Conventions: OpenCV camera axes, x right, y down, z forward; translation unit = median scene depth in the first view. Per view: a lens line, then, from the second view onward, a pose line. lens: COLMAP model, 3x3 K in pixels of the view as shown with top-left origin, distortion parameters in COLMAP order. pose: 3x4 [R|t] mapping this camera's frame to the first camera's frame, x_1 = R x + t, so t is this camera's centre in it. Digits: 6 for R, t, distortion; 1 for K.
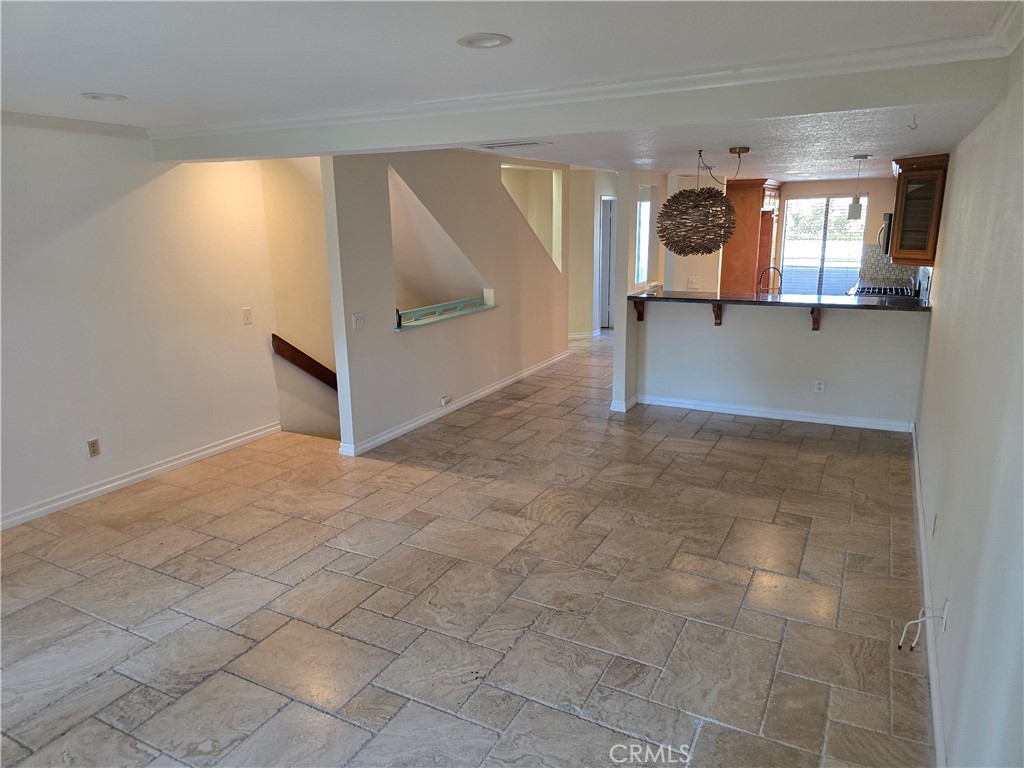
lens RADIAL K [[694.3, 0, 505.6], [0, 694.3, 379.3], [0, 0, 1]] dist [0.056060, -0.043686]
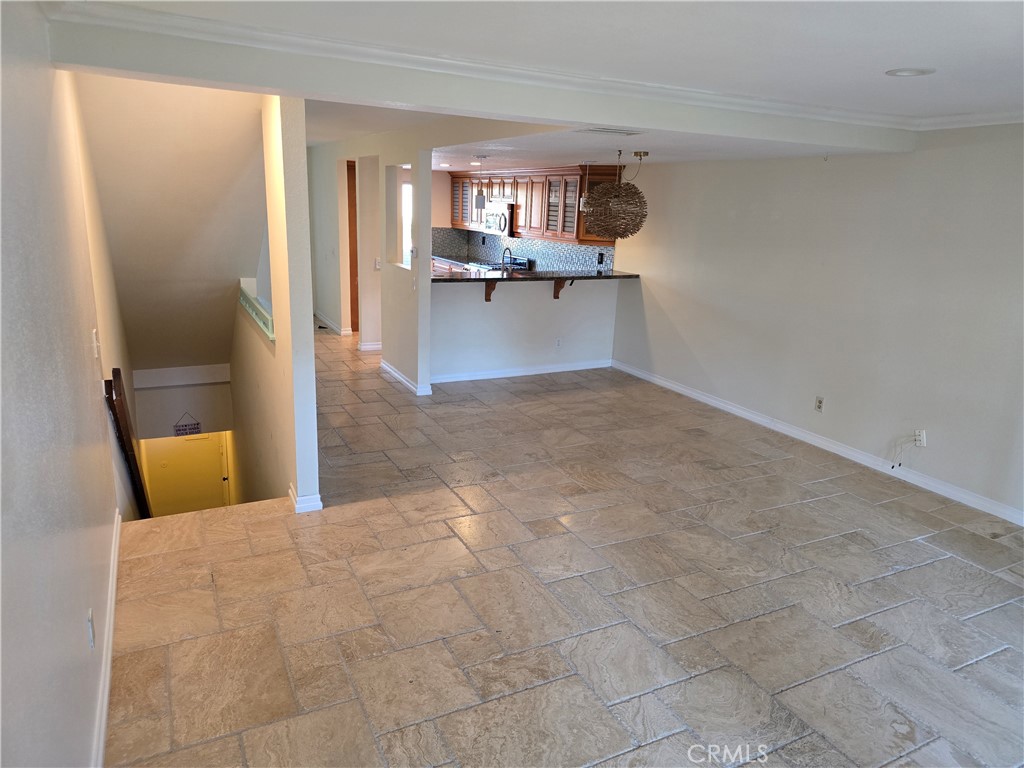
lens RADIAL K [[694.3, 0, 506.6], [0, 694.3, 382.5], [0, 0, 1]] dist [0.056060, -0.043686]
pose [[0.563813, -0.173837, 0.807401, -0.763123], [0.143266, 0.983363, 0.111679, -0.088119], [-0.813382, 0.052708, 0.579337, 0.432344]]
